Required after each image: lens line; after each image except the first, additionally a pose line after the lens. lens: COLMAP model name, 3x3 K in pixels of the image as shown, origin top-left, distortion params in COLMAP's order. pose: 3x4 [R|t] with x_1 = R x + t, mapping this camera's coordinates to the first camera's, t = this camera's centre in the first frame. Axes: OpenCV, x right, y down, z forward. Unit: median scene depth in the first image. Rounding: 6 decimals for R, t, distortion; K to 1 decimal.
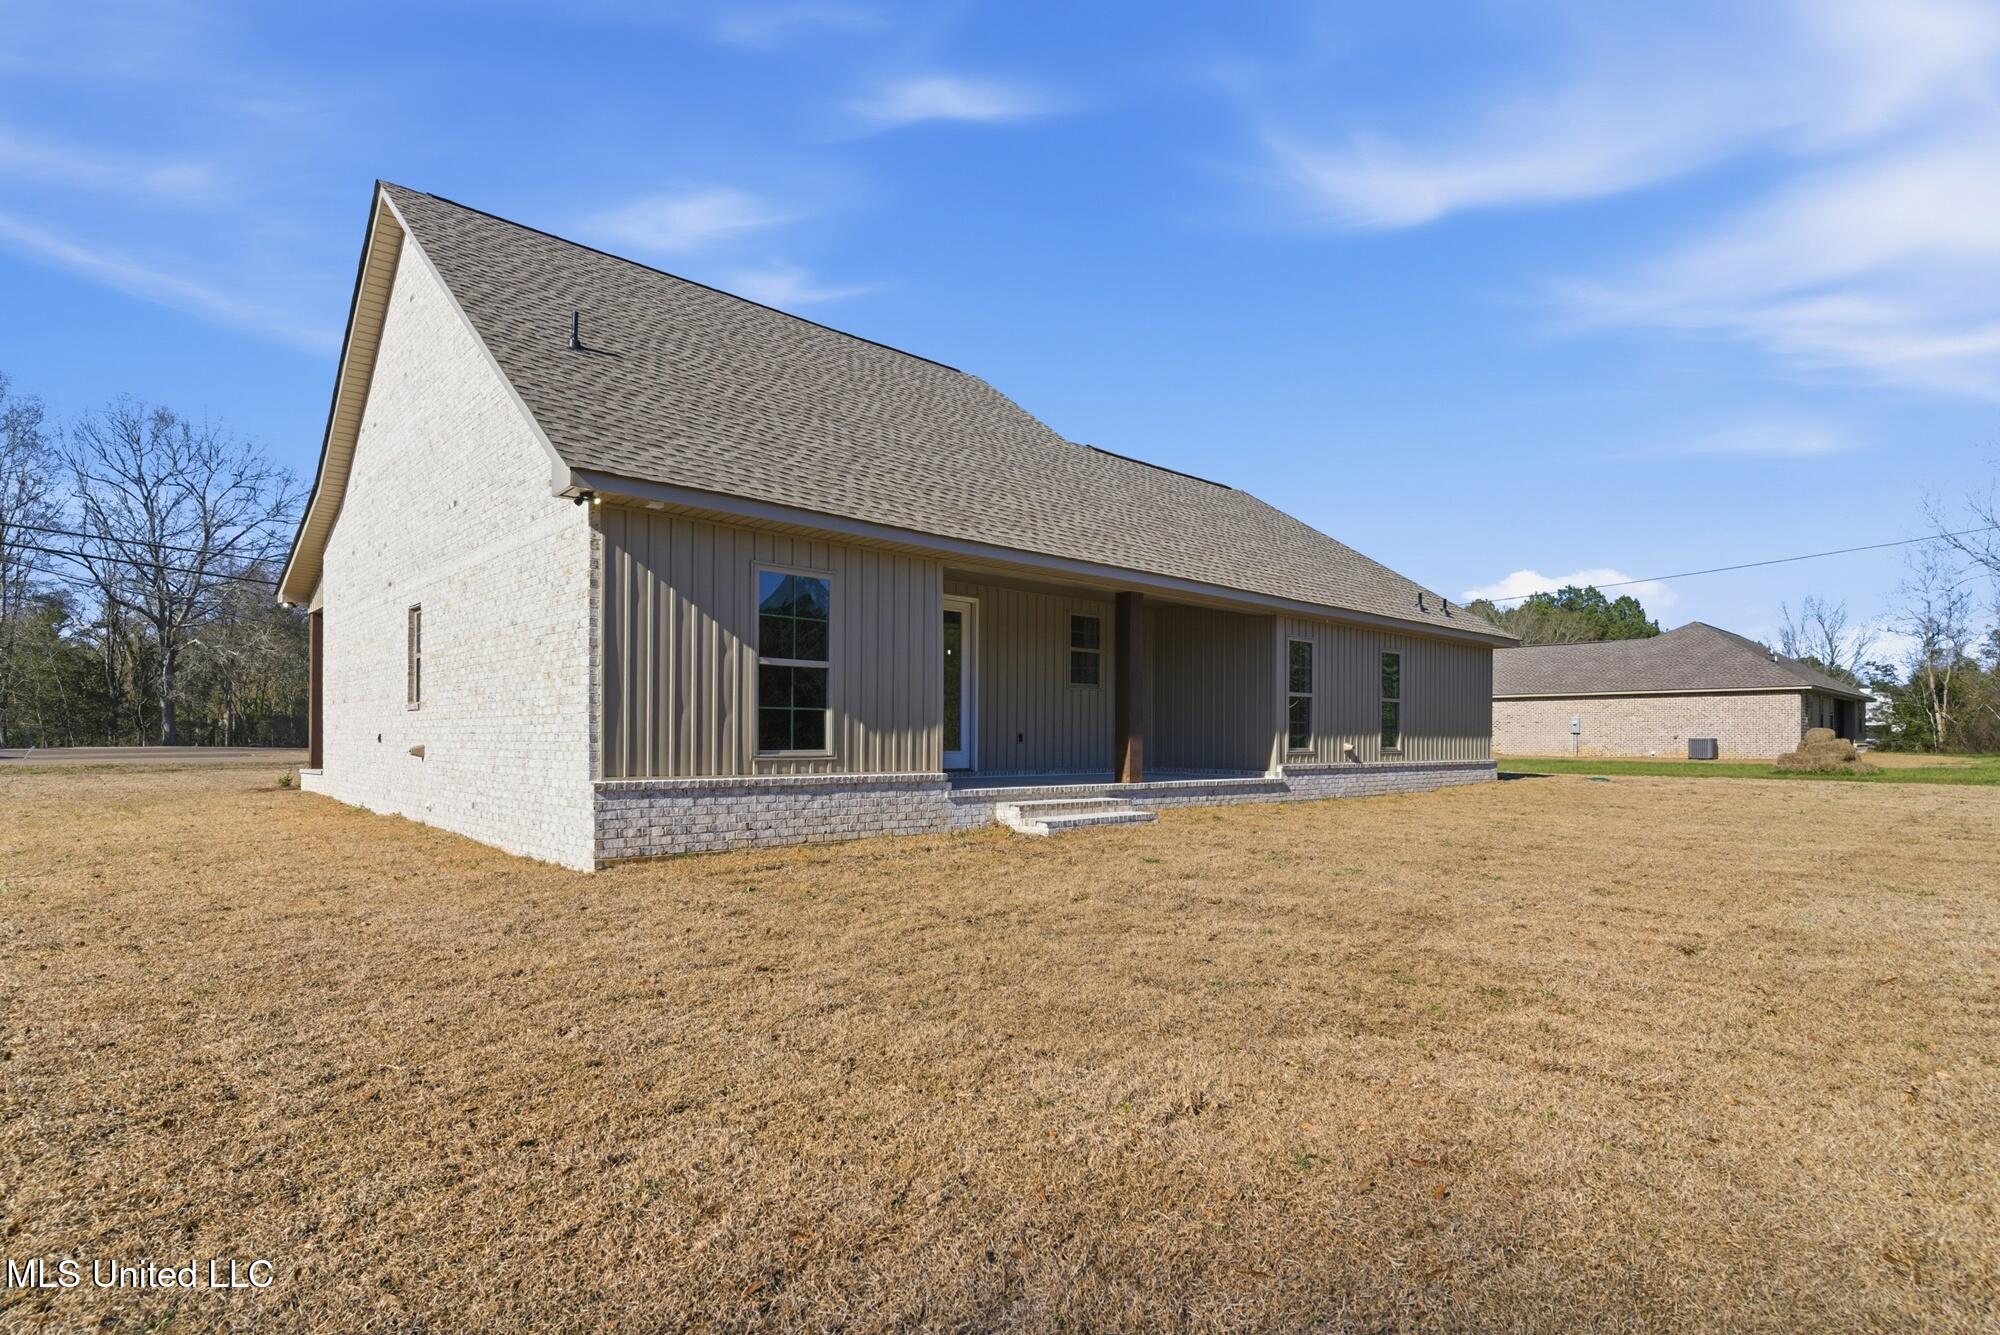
lens RADIAL K [[960.0, 0, 1018.4], [0, 960.0, 747.5], [0, 0, 1]] dist [0.000216, -0.000498]
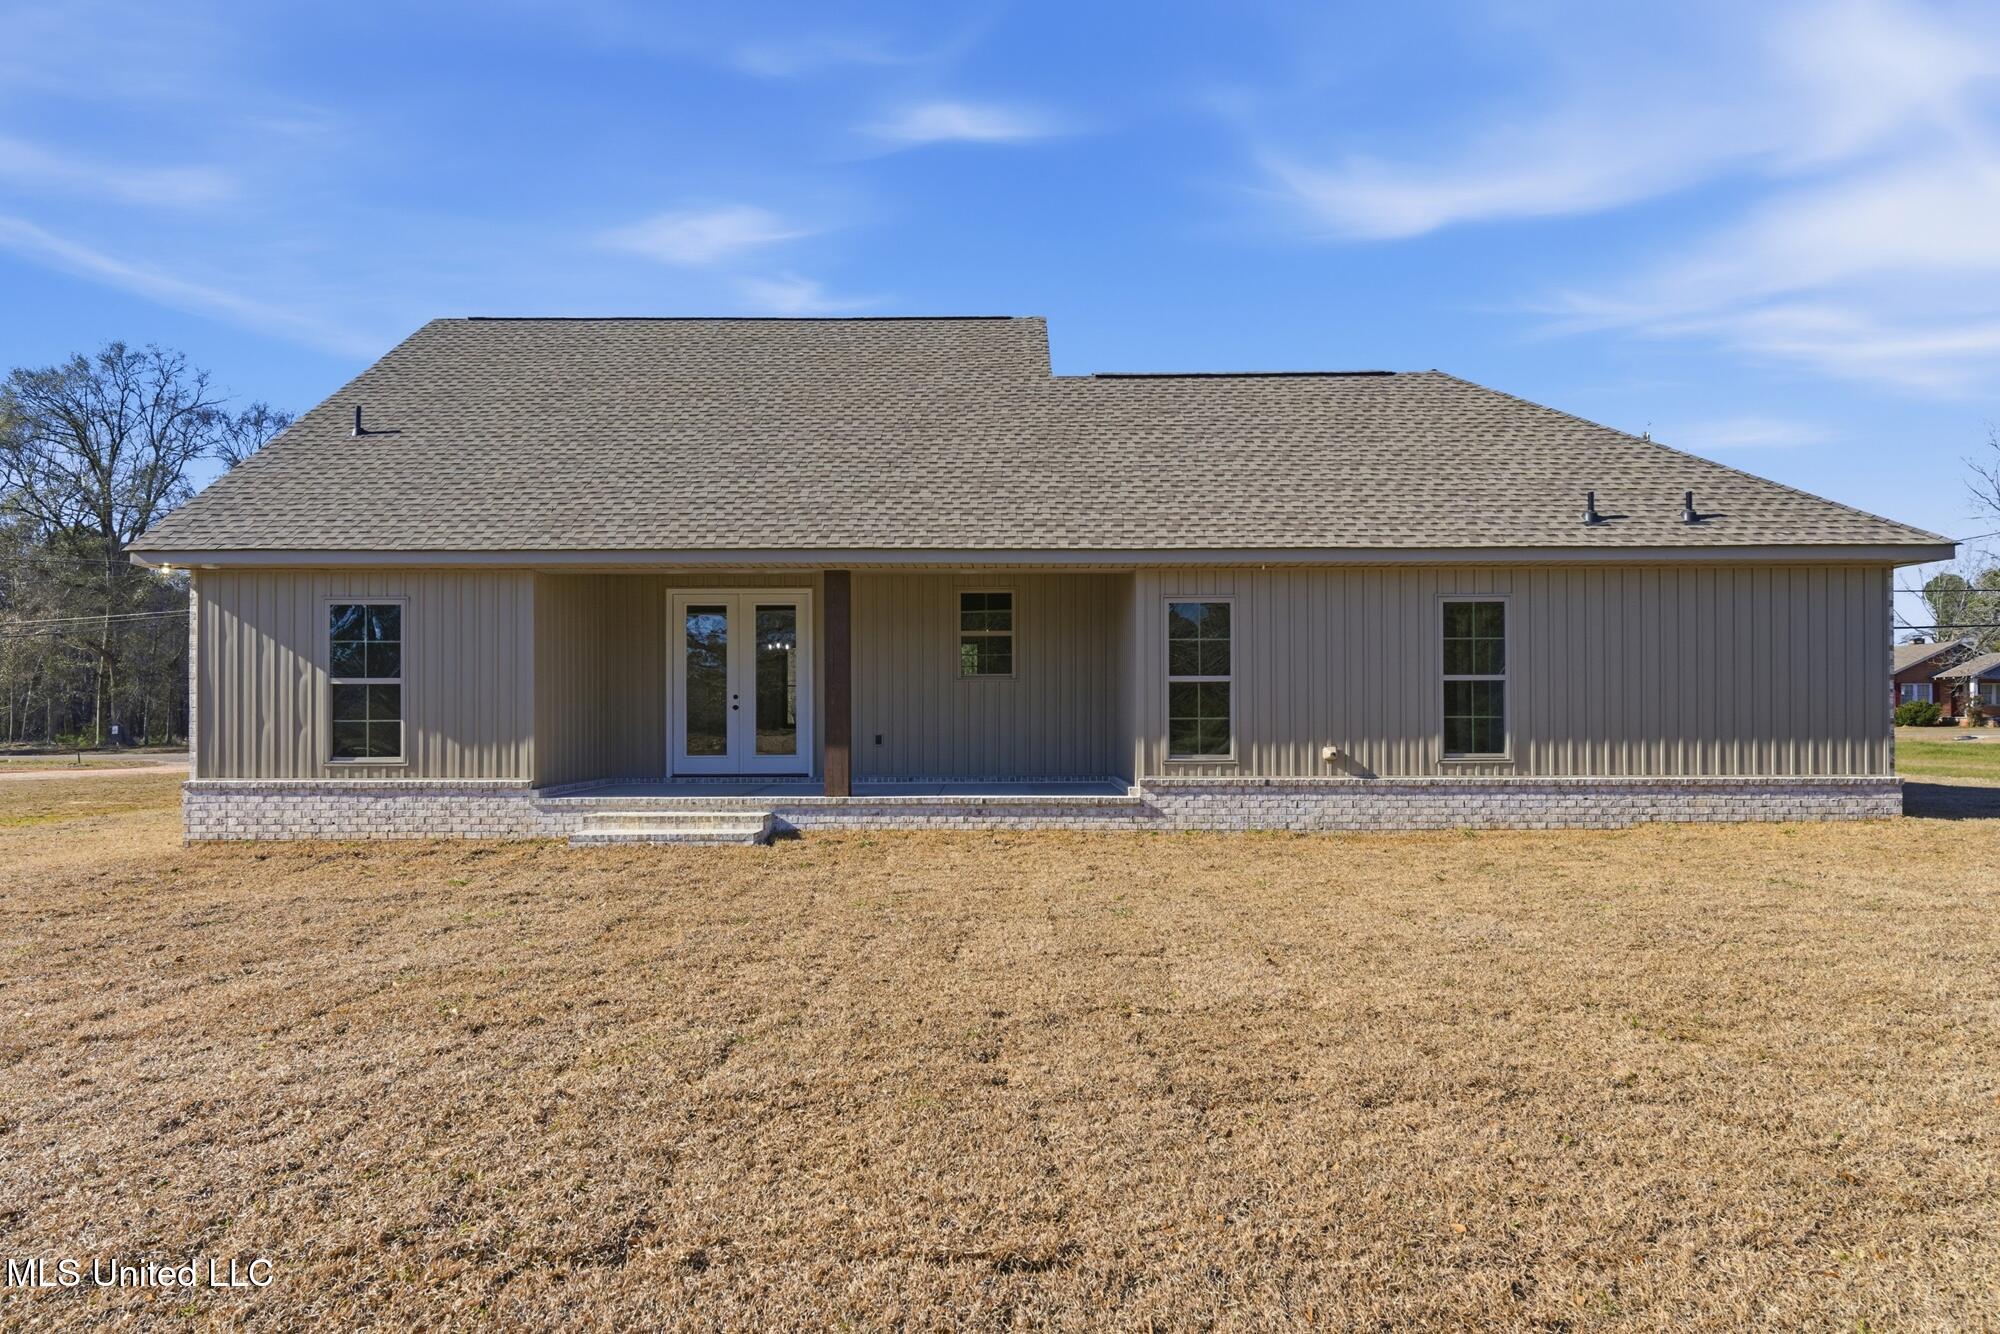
lens RADIAL K [[1090.5, 0, 1004.2], [0, 1090.5, 740.8], [0, 0, 1]] dist [-0.021831, -0.000615]
pose [[0.770195, -0.002783, -0.637802, 1.092066], [0.000187, 0.999991, -0.004138, -0.010769], [0.637809, 0.003068, 0.770189, 0.459666]]
